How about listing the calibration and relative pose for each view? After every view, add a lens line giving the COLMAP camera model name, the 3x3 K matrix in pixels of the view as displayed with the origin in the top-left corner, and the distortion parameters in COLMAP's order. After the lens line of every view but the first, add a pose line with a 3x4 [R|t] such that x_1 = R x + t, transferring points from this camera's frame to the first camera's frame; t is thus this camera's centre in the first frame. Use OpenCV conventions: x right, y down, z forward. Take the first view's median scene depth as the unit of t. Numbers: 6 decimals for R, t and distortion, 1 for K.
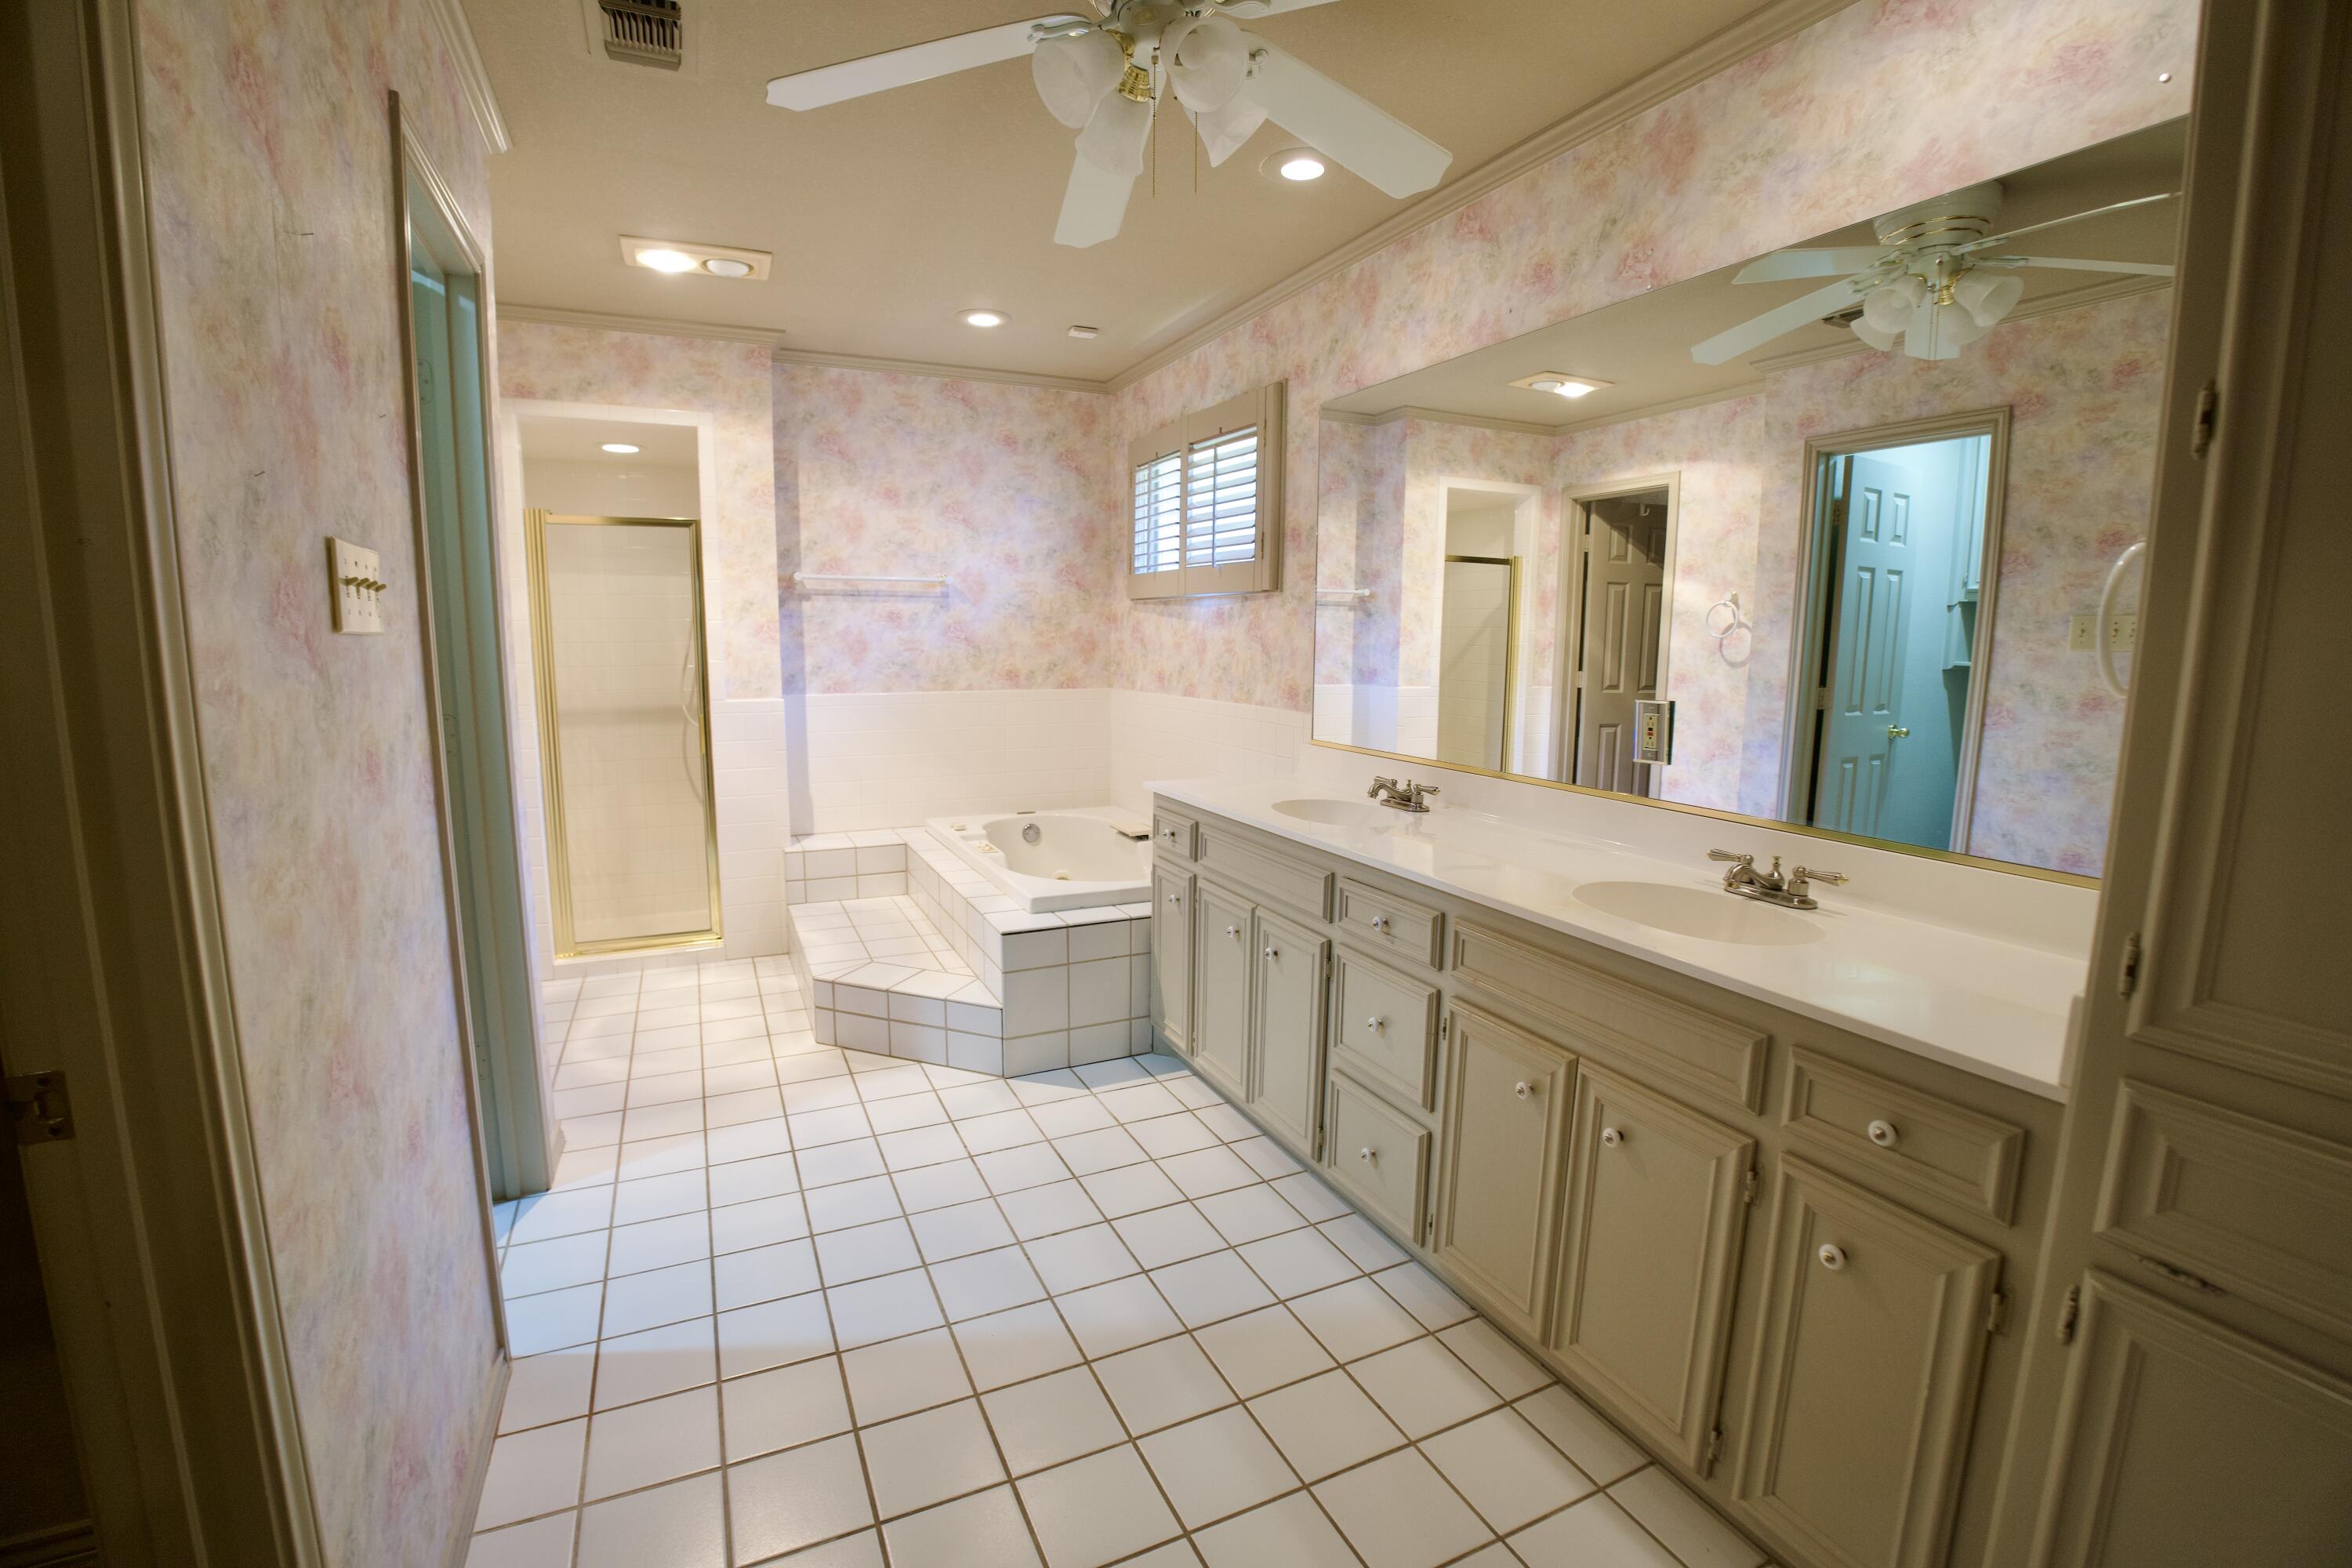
lens RADIAL K [[1027.1, 0, 1162.8], [0, 1027.1, 783.2], [0, 0, 1]] dist [-0.062821, 0.012036]
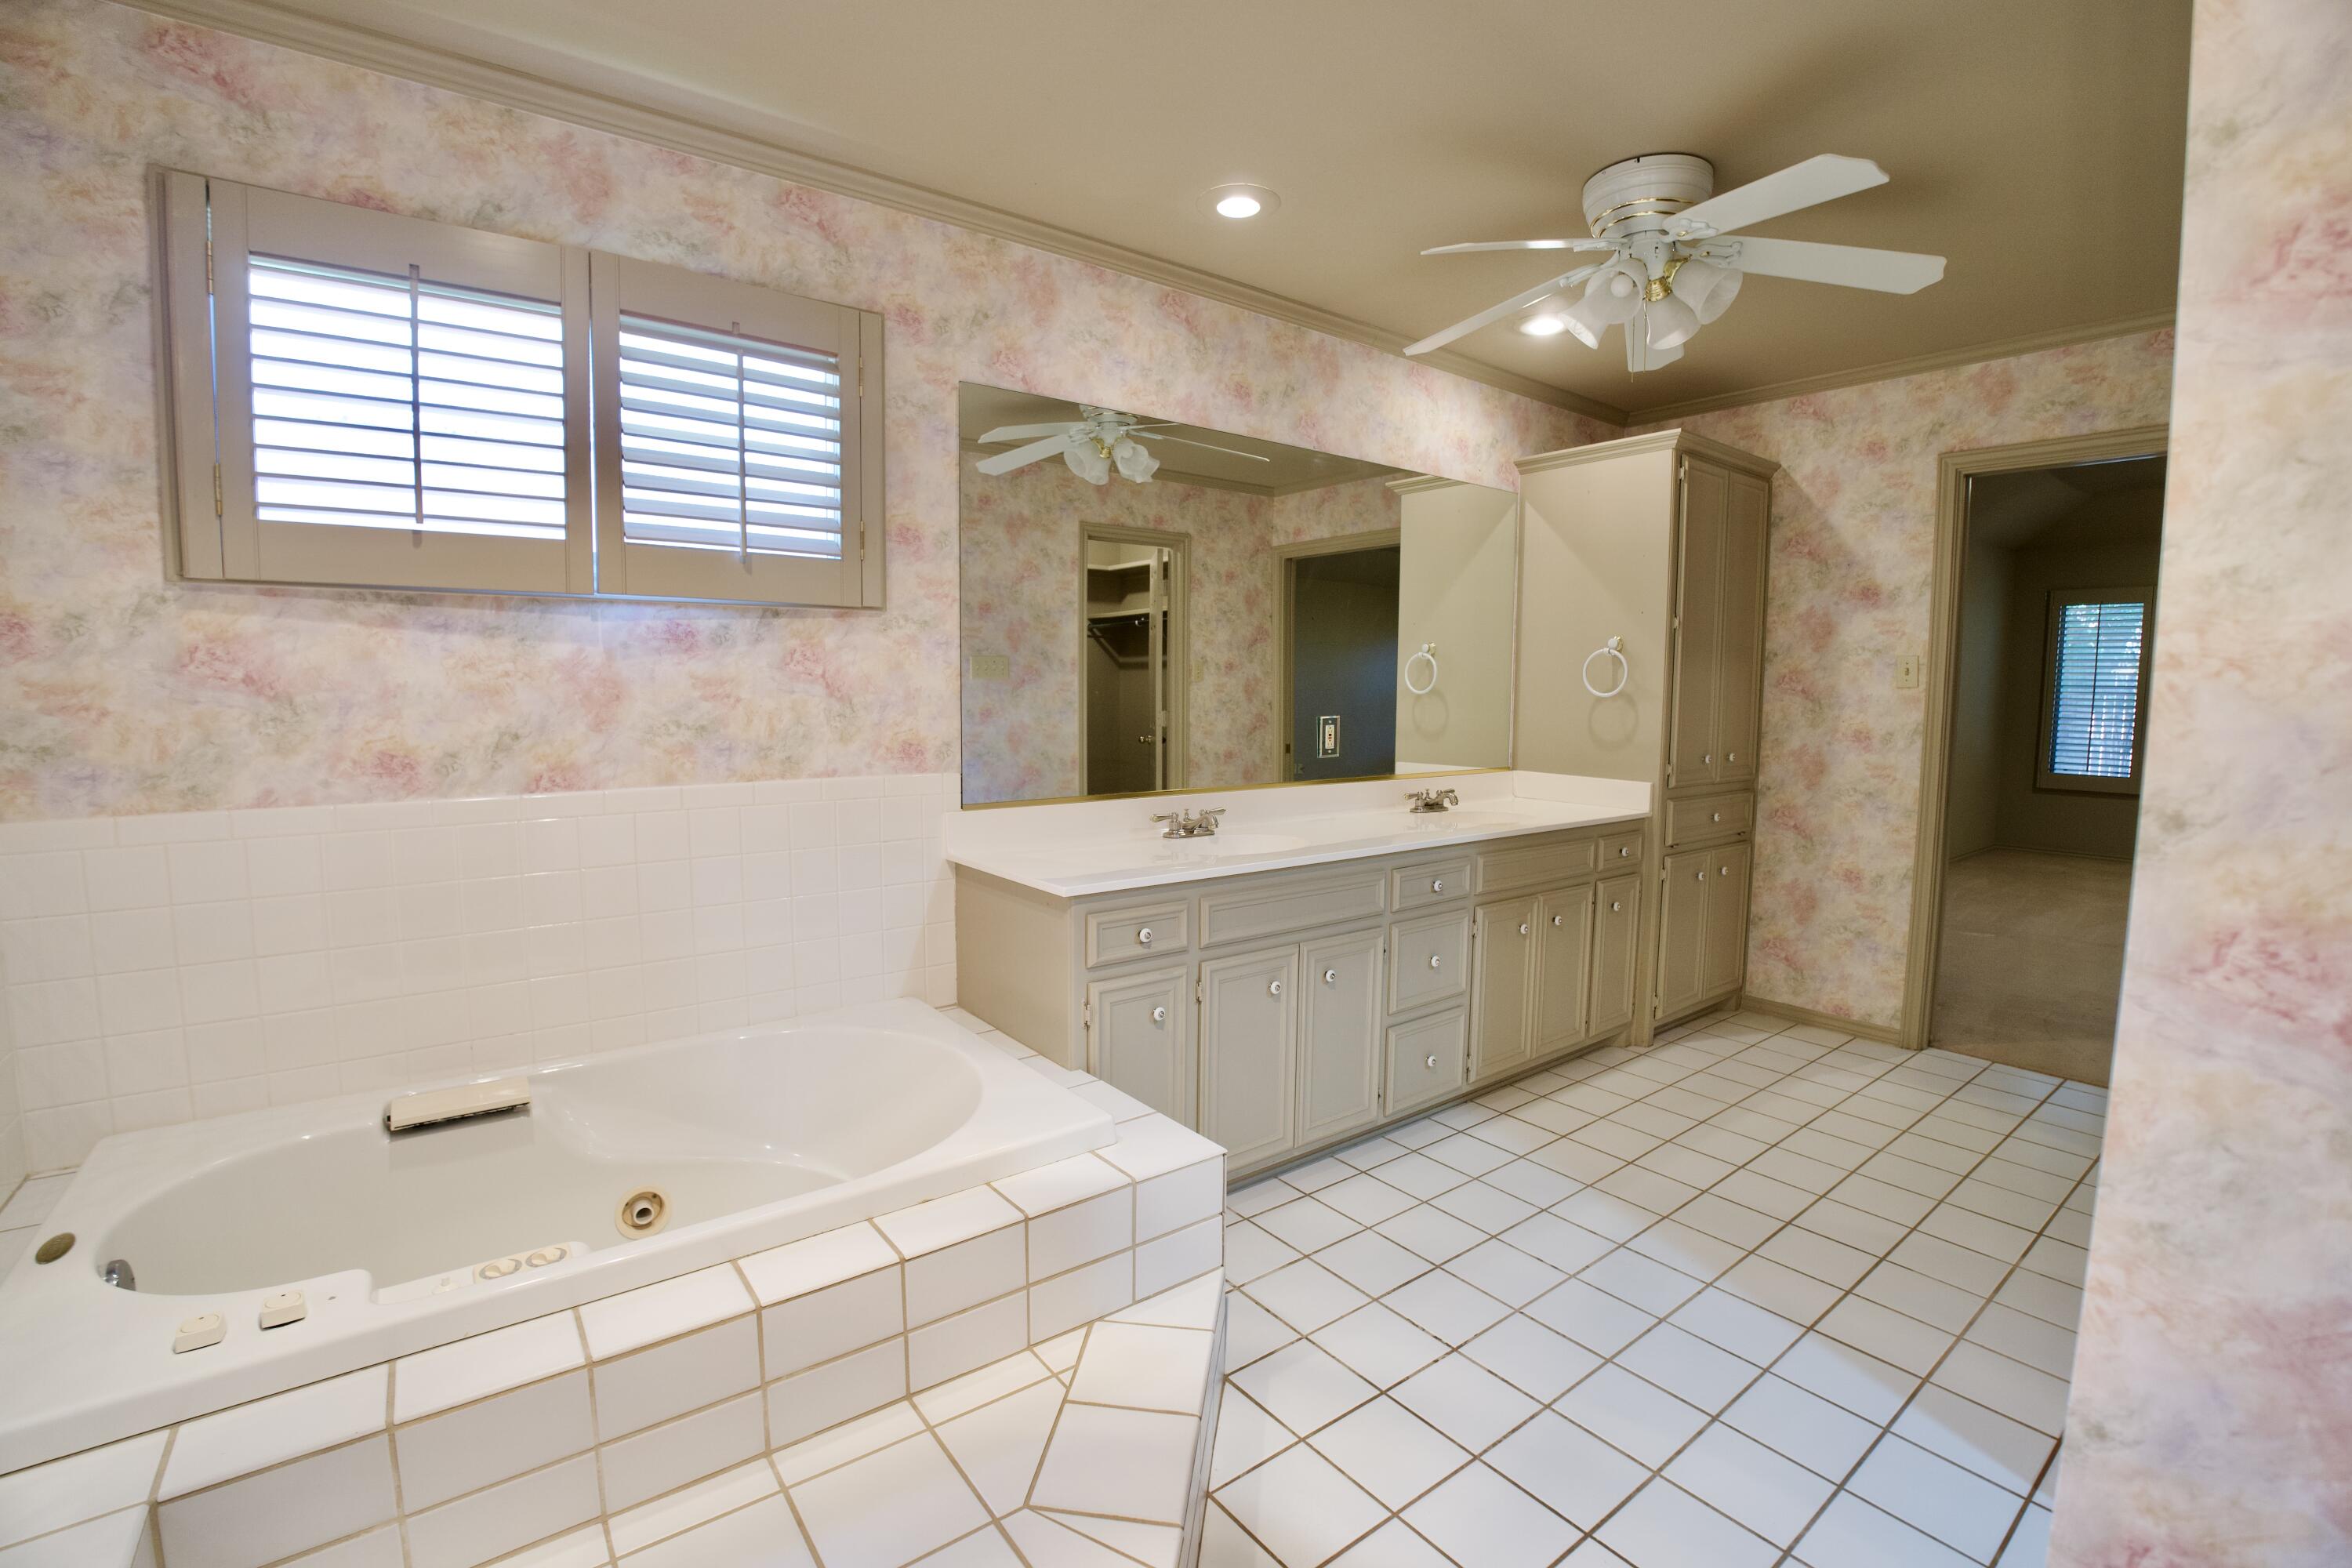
lens RADIAL K [[1027.1, 0, 1169.0], [0, 1027.1, 785.9], [0, 0, 1]] dist [-0.062821, 0.012036]
pose [[-0.207710, -0.105394, 0.972496, -0.638562], [0.131065, 0.982216, 0.134441, -0.139601], [-0.969370, 0.155385, -0.190203, 0.980954]]
